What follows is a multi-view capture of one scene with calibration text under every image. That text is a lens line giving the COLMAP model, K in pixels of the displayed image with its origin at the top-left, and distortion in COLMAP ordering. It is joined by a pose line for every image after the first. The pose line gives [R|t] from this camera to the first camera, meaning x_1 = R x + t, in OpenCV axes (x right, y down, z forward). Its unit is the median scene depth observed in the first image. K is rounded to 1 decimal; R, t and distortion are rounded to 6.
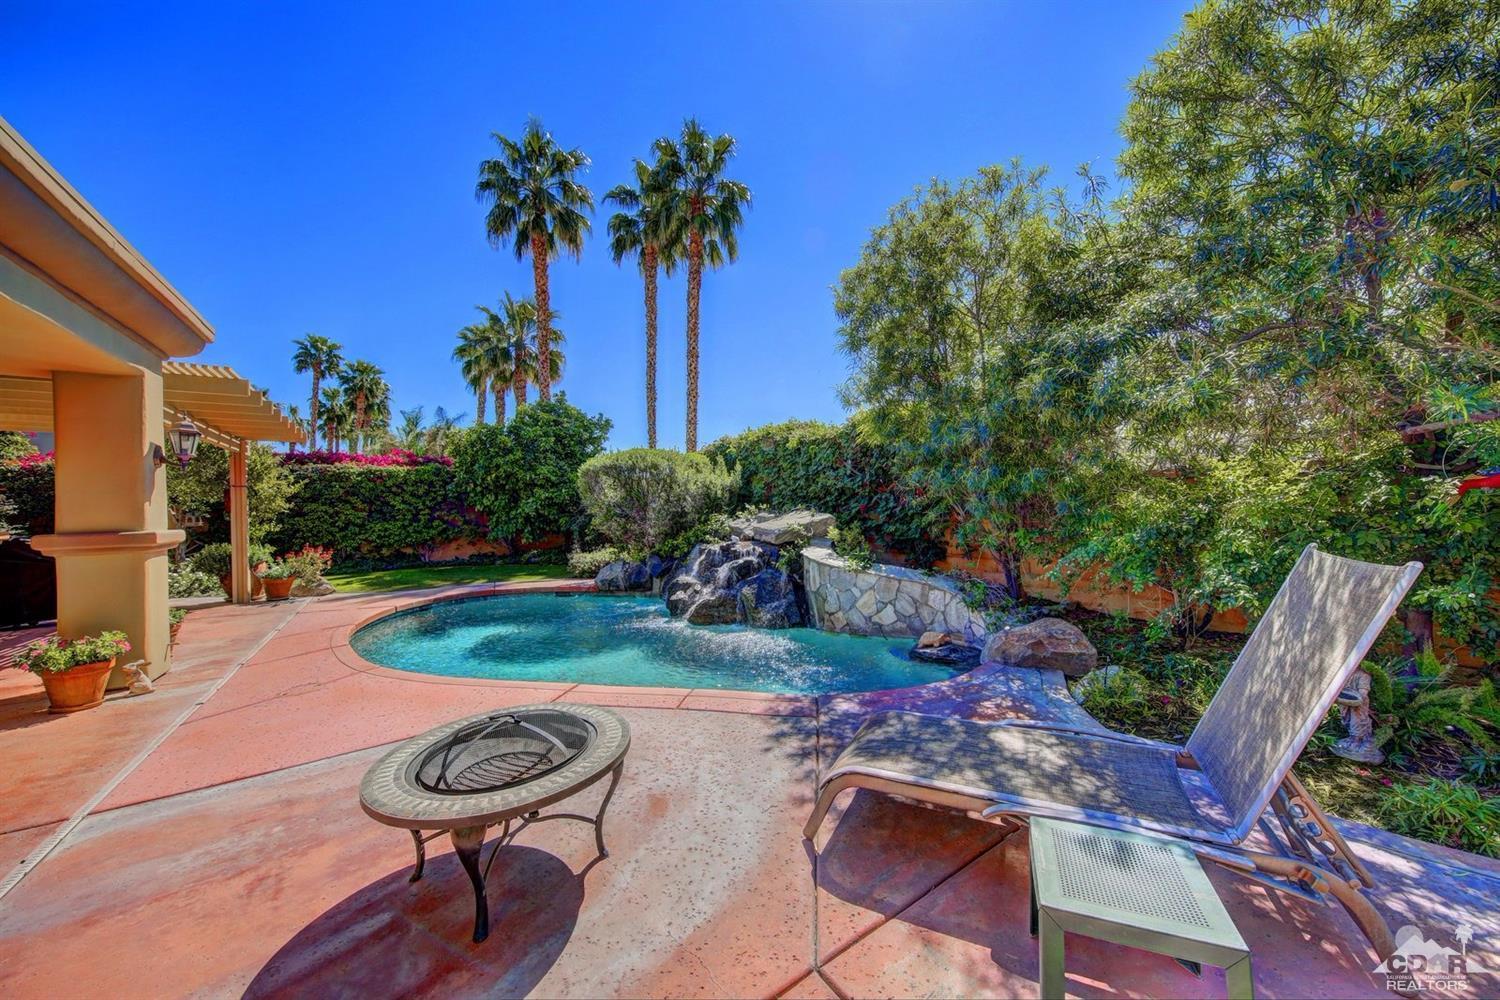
lens RADIAL K [[559.6, 0, 750.9], [0, 559.6, 504.7], [0, 0, 1]] dist [-0.000384, 0.000011]
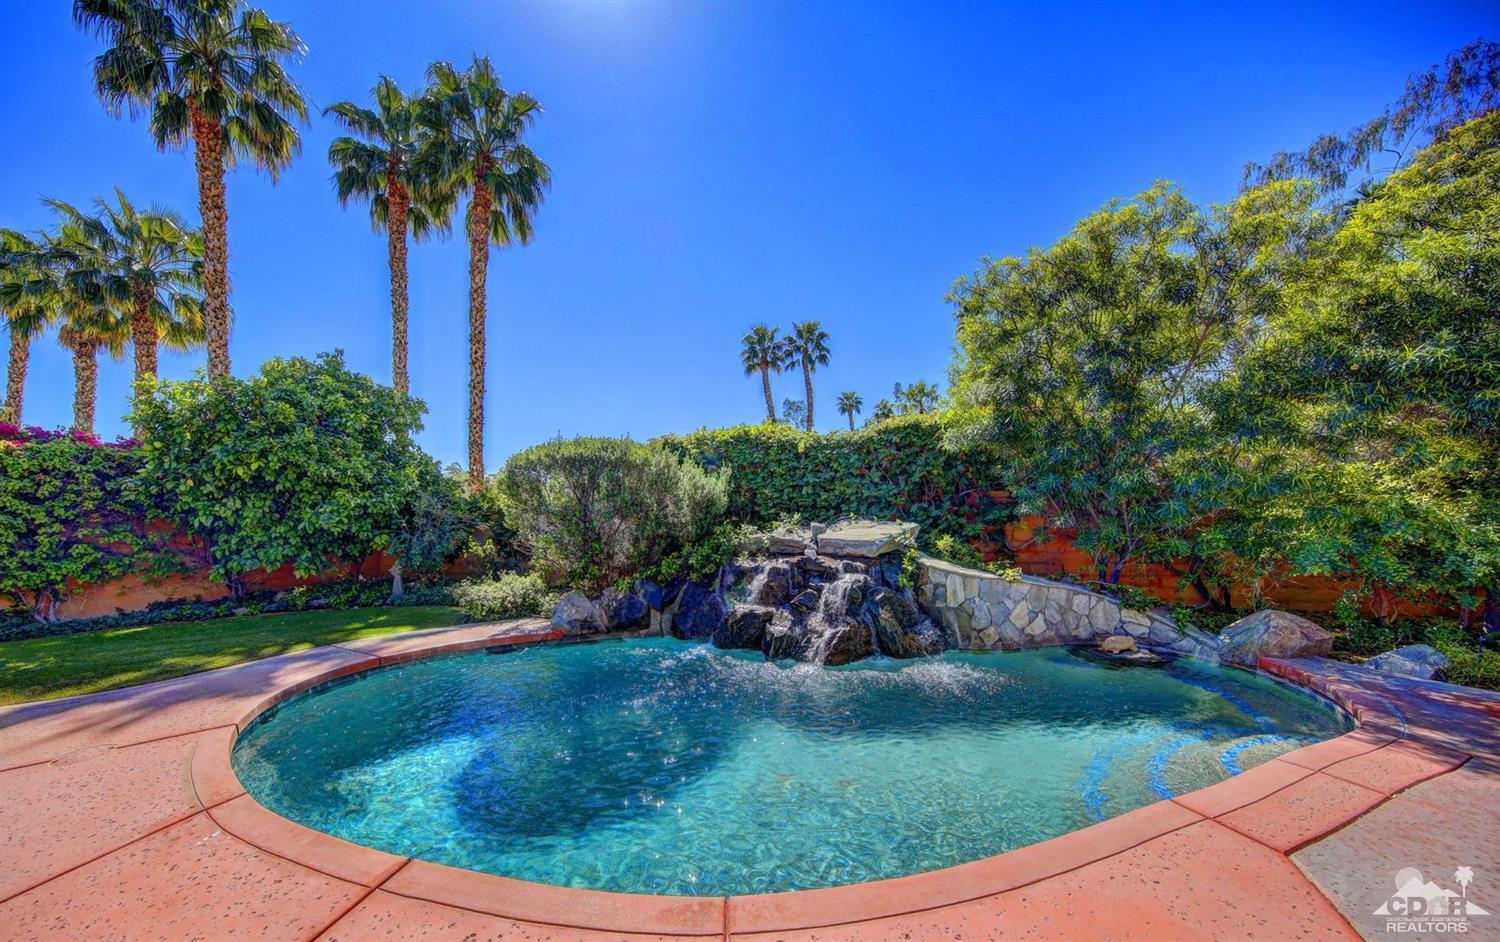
lens RADIAL K [[515.3, 0, 744.3], [0, 515.3, 521.7], [0, 0, 1]] dist [-0.001771, -0.000029]
pose [[0.842999, 0.000620, 0.537914, -0.291260], [0.002741, 0.999981, -0.005447, 0.010525], [-0.537908, 0.006066, 0.842982, 0.233538]]
